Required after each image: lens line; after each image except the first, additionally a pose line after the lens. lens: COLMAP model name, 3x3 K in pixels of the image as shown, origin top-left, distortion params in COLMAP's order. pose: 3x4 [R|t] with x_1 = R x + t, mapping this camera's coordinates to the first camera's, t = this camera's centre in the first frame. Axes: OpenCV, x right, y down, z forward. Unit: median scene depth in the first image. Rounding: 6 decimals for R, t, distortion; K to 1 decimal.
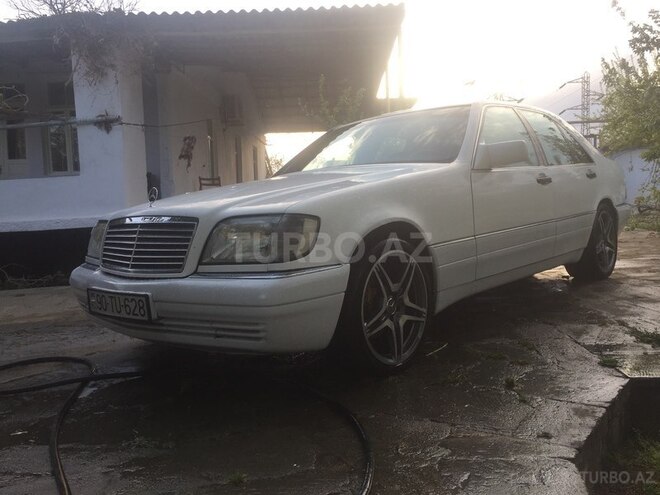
lens RADIAL K [[566.9, 0, 330.0], [0, 566.9, 247.5], [0, 0, 1]] dist [0.063760, -0.101997]
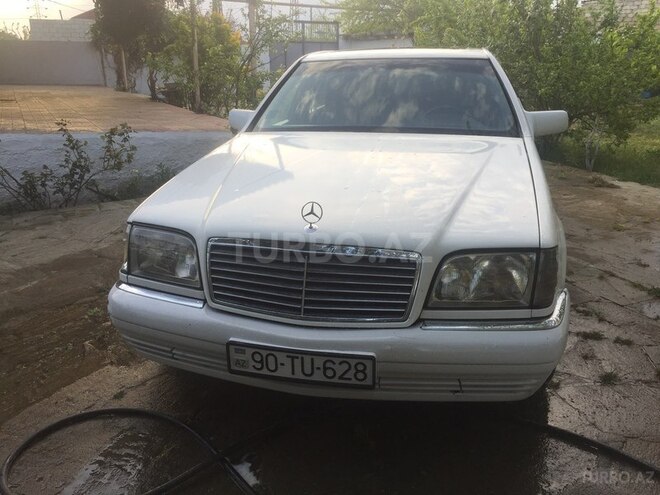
lens RADIAL K [[566.9, 0, 330.0], [0, 566.9, 247.5], [0, 0, 1]] dist [0.063760, -0.101997]
pose [[0.860847, -0.098898, 0.499161, -0.737703], [-0.020022, 0.973590, 0.227425, -0.237252], [-0.508469, -0.205772, 0.836132, 0.398625]]
